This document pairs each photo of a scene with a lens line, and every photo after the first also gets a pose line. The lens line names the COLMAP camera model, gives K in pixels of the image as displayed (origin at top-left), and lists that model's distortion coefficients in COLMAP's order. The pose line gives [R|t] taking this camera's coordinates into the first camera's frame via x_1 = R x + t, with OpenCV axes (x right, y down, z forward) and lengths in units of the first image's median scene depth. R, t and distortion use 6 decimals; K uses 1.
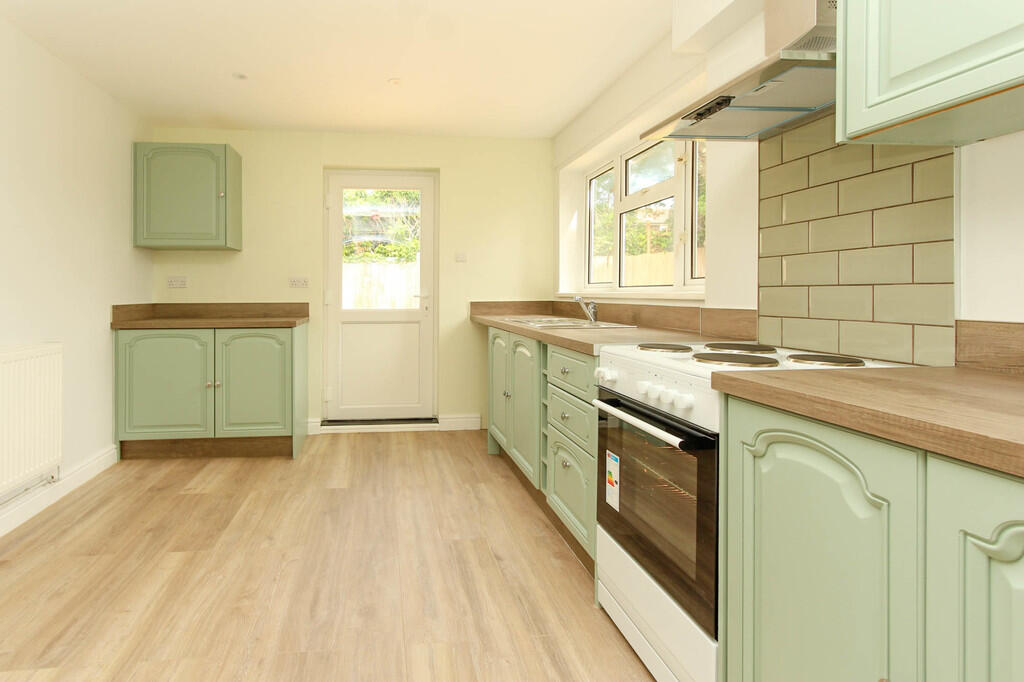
lens RADIAL K [[500.6, 0, 425.4], [0, 500.6, 295.3], [0, 0, 1]] dist [0.003958, 0.000069]
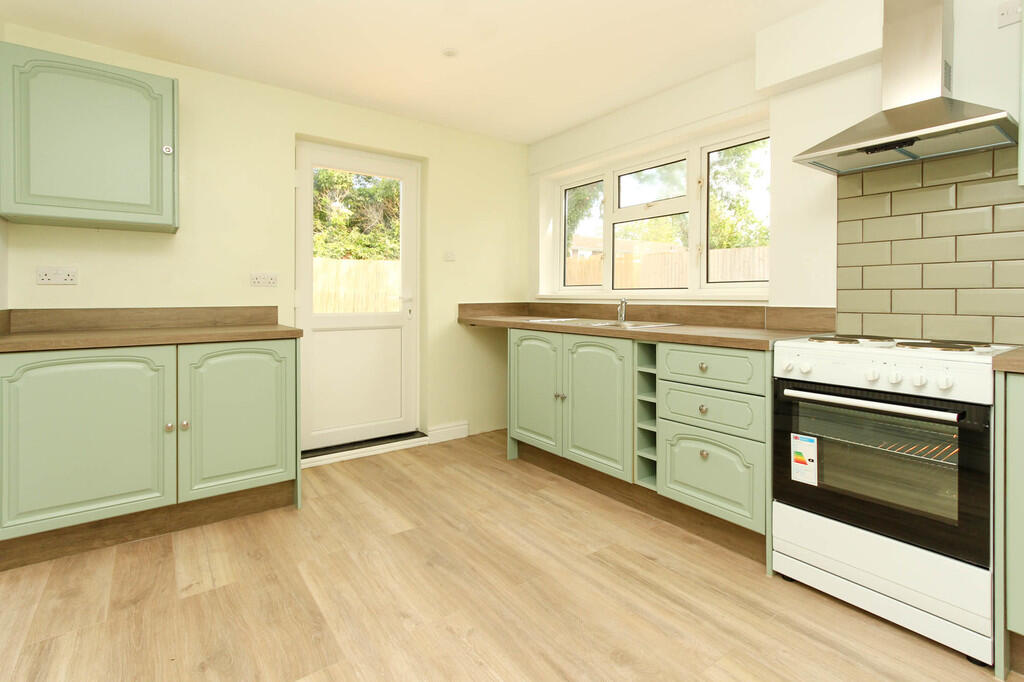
lens RADIAL K [[487.4, 0, 511.1], [0, 487.4, 302.8], [0, 0, 1]] dist [0.002857, 0.000694]
pose [[0.859389, -0.004788, 0.511299, -0.452535], [-0.000312, 0.999951, 0.009887, 0.002580], [-0.511321, -0.008656, 0.859346, 0.235837]]
